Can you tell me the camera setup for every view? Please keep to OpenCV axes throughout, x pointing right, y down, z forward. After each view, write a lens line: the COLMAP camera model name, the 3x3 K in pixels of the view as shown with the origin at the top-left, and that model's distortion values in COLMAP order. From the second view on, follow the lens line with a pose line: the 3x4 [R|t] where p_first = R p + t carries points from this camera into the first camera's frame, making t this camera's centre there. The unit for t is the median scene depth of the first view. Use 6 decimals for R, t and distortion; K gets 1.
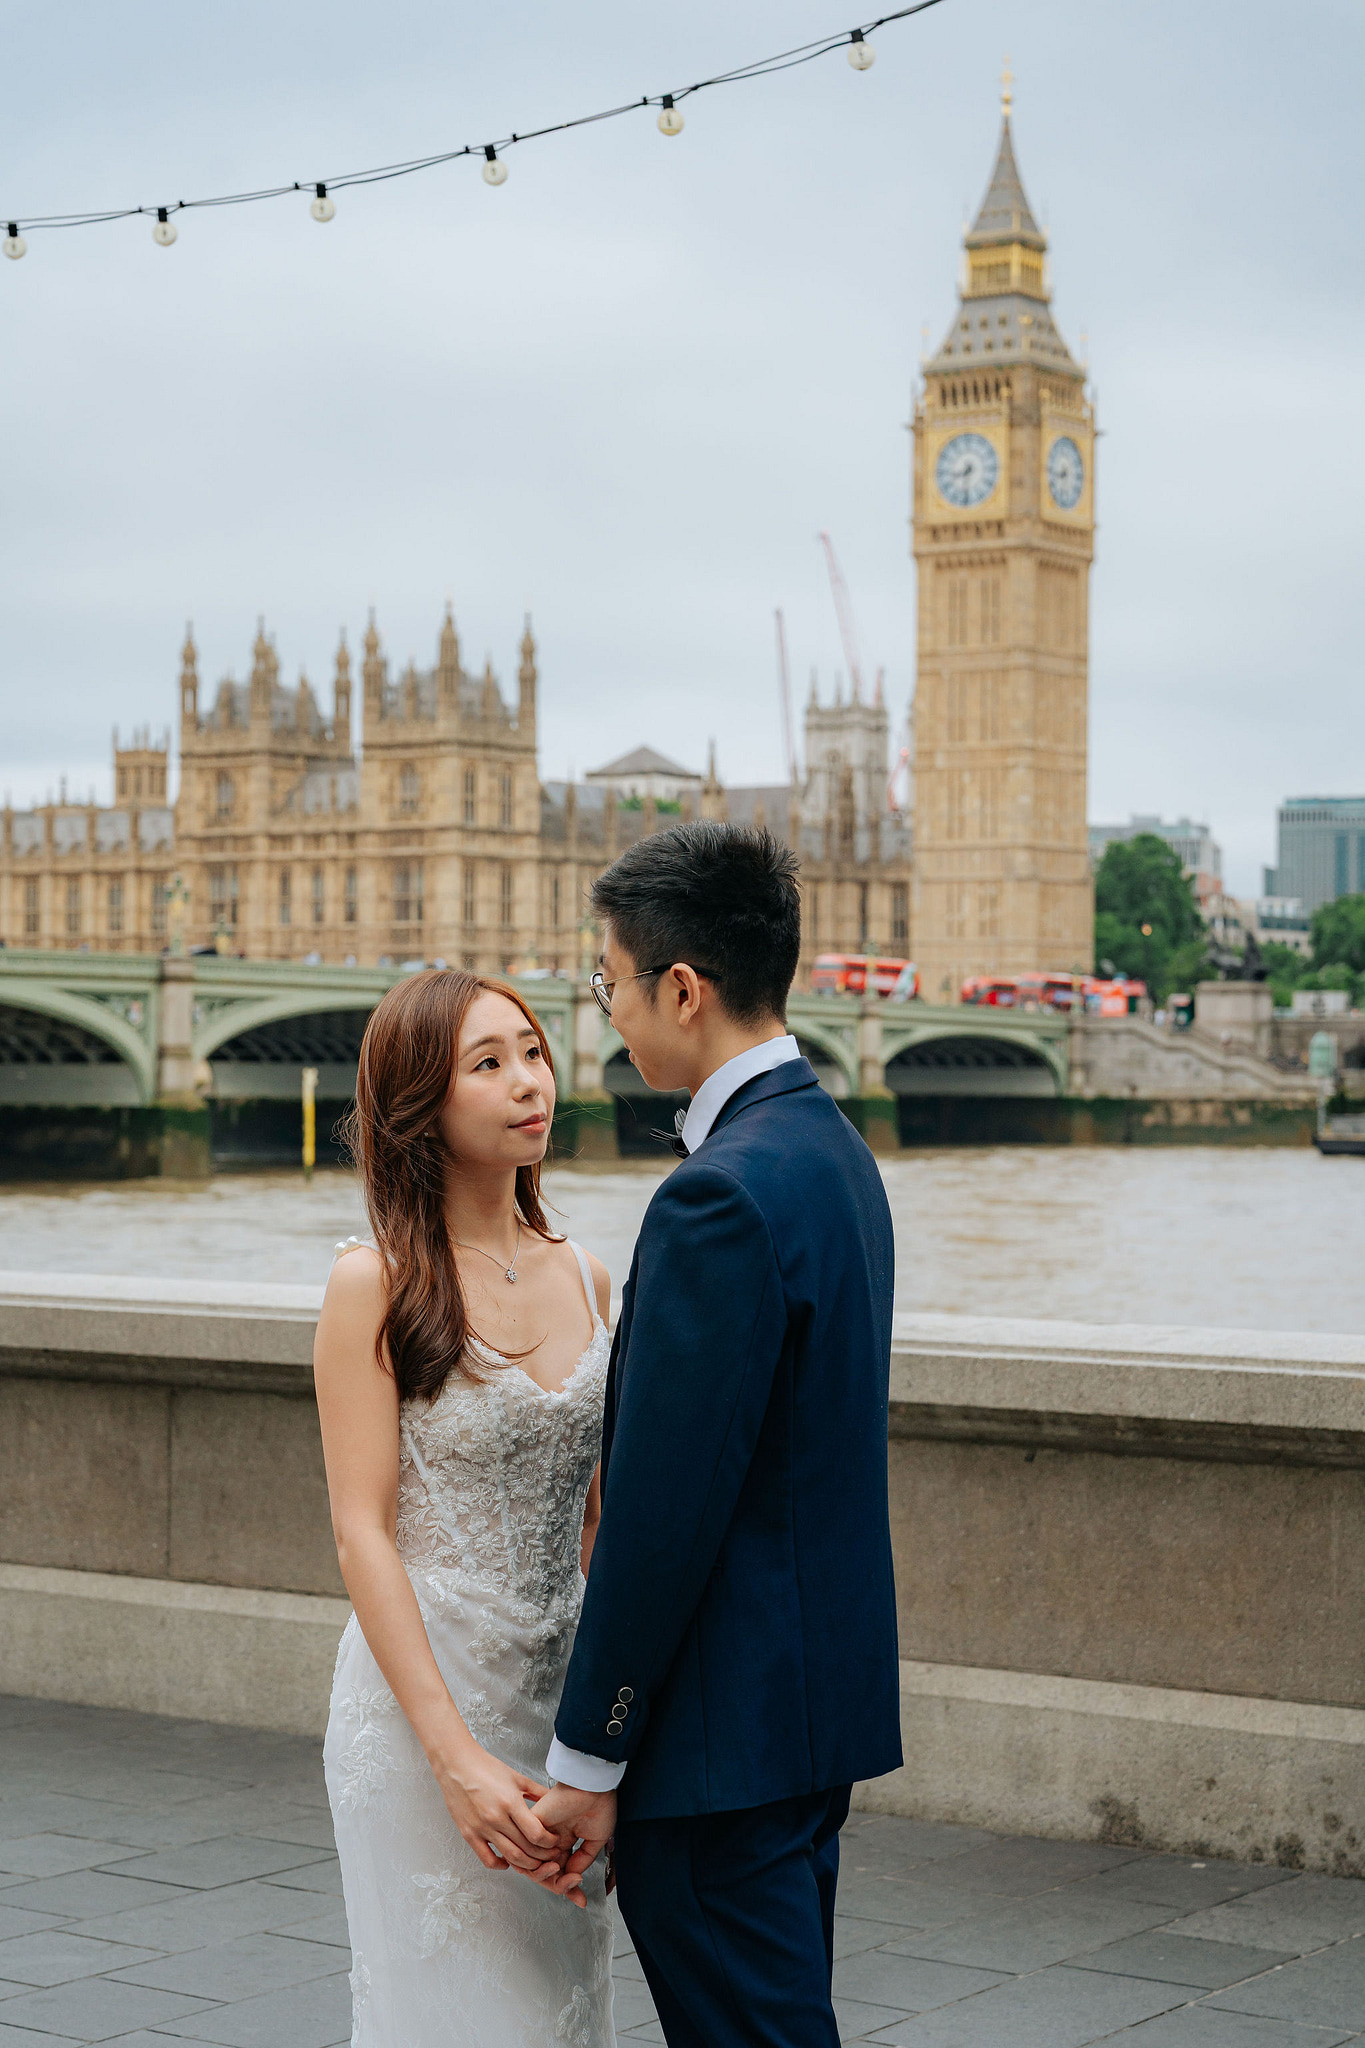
lens RADIAL K [[4109.4, 0, 701.6], [0, 4109.4, 1051.4], [0, 0, 1]] dist [0.031003, 0.000000]
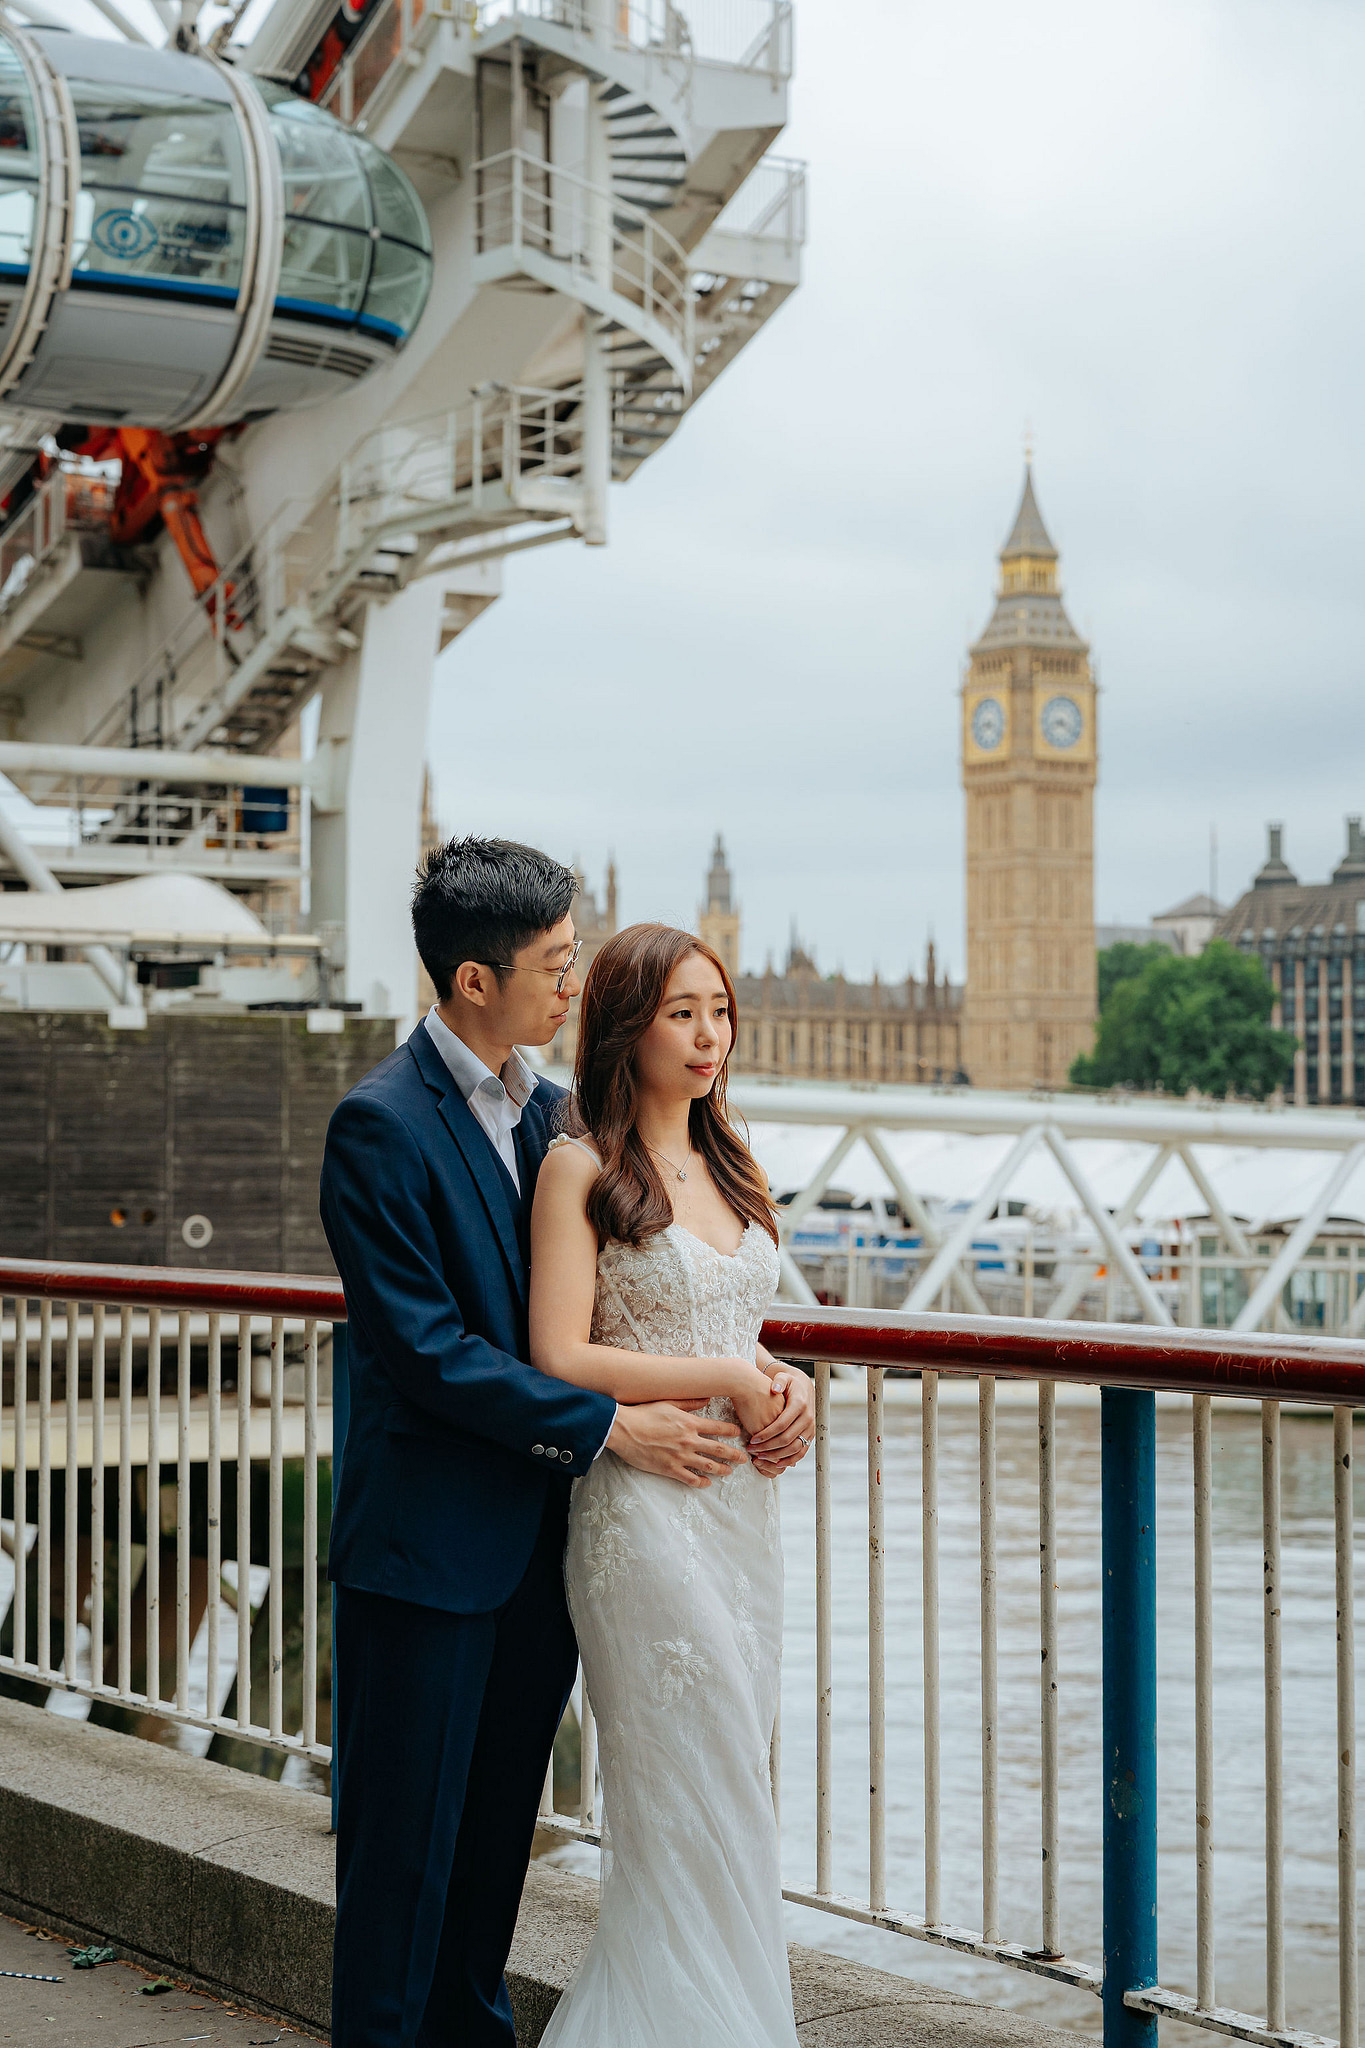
lens RADIAL K [[4109.4, 0, 536.6], [0, 4109.4, 1061.7], [0, 0, 1]] dist [0.031003, 0.000000]
pose [[0.918315, -0.014915, -0.395569, 0.469036], [0.005935, 0.999696, -0.023914, 0.003810], [0.395806, 0.019613, 0.918125, -0.323076]]
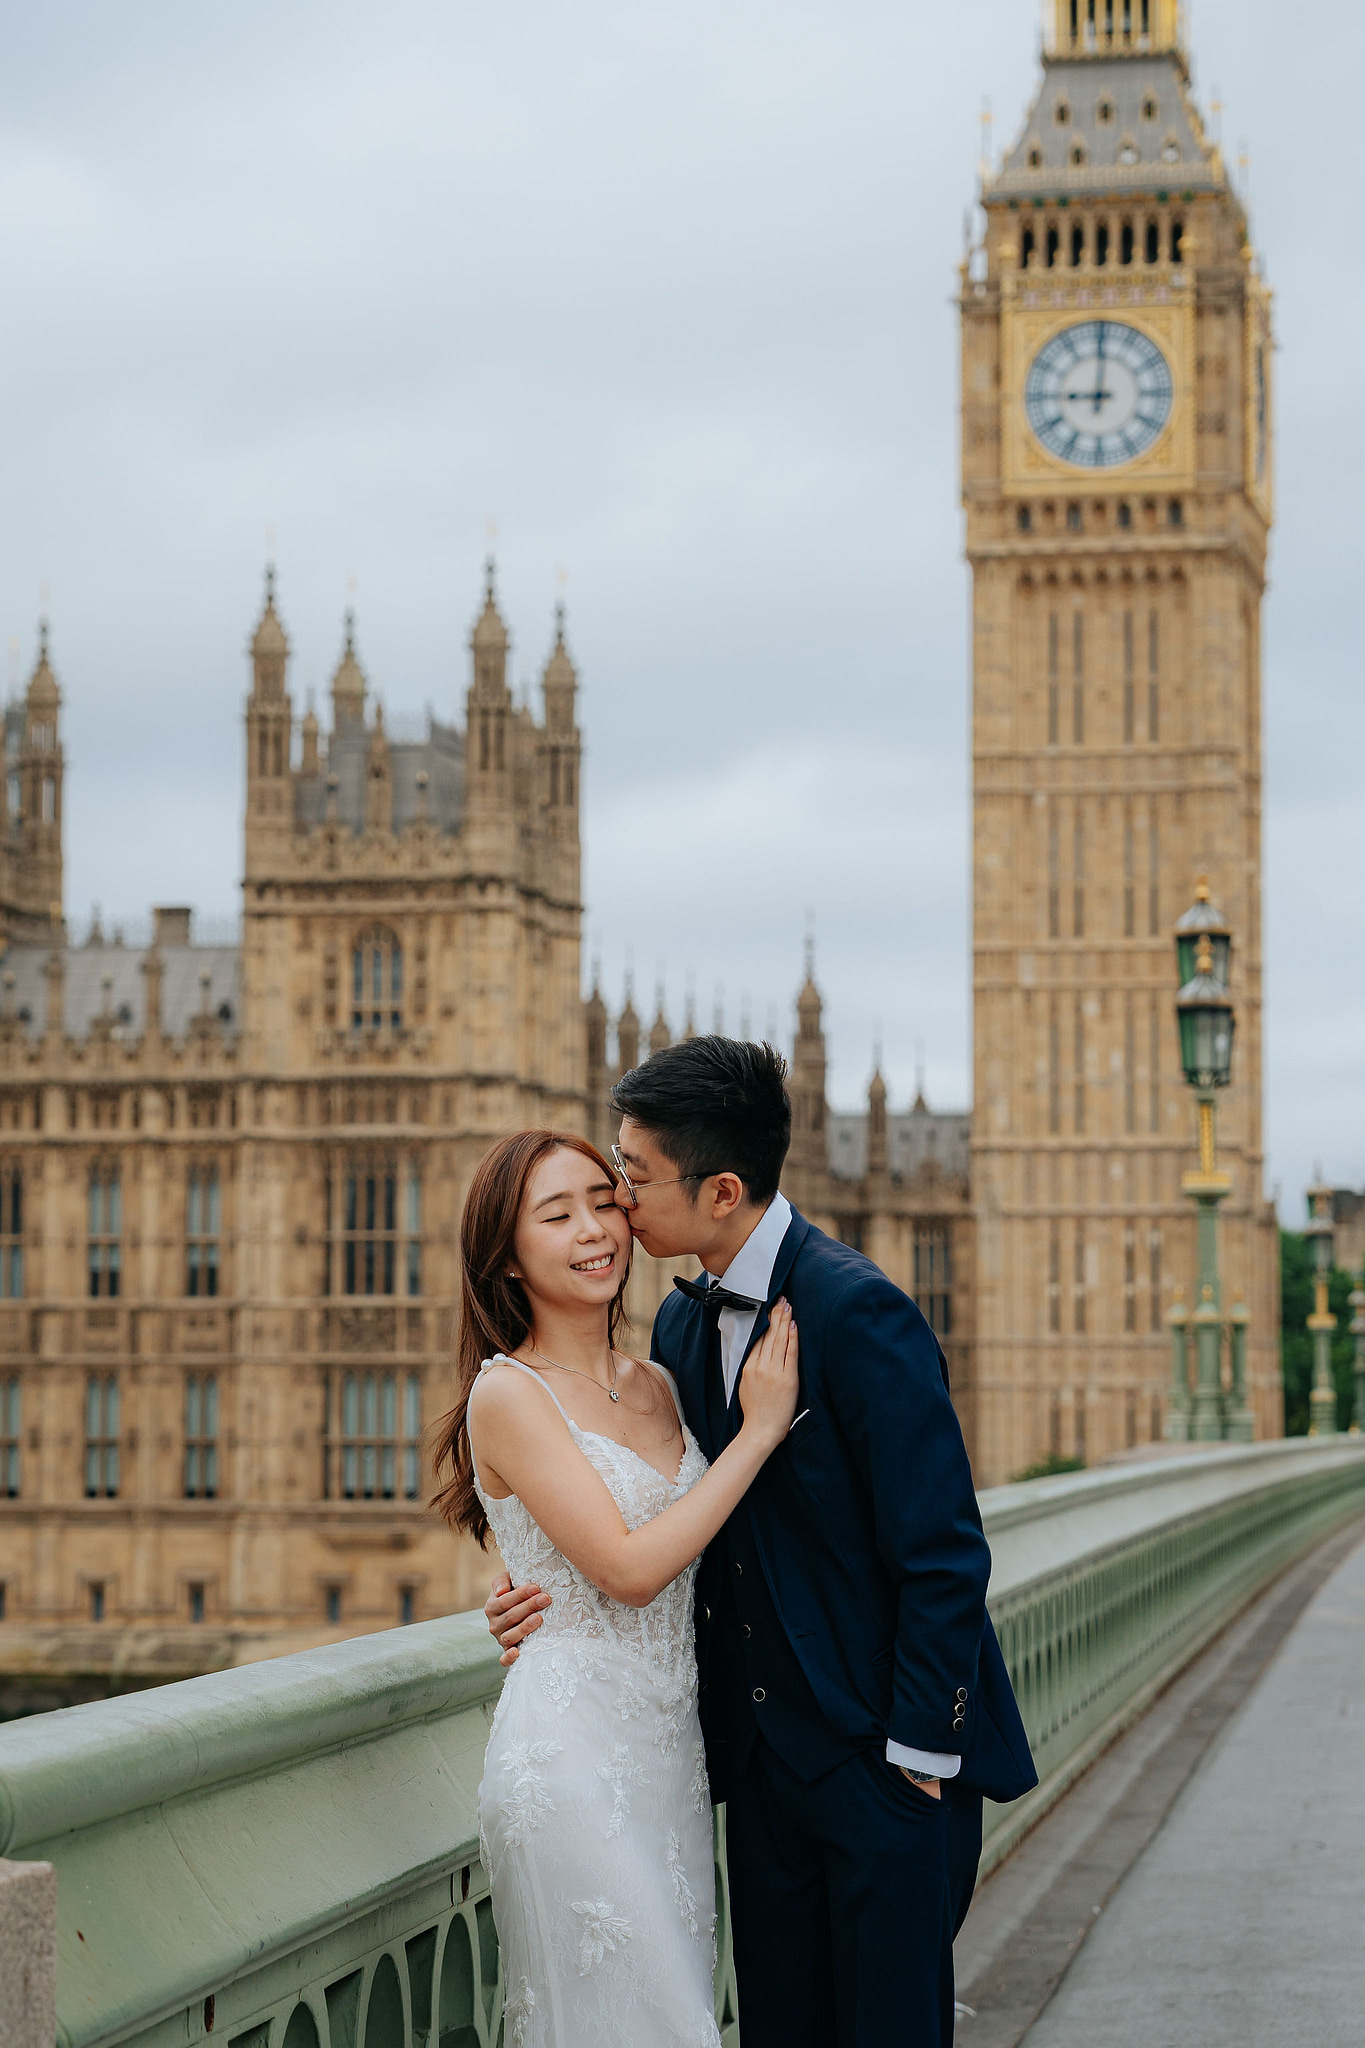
lens RADIAL K [[5640.8, 0, 729.3], [0, 5640.8, 971.4], [0, 0, 1]] dist [0.013489, 0.000000]
pose [[0.914920, 0.031219, 0.402426, -0.249814], [0.003692, 0.996315, -0.085685, -0.013013], [-0.403618, 0.079880, 0.911434, 0.399739]]
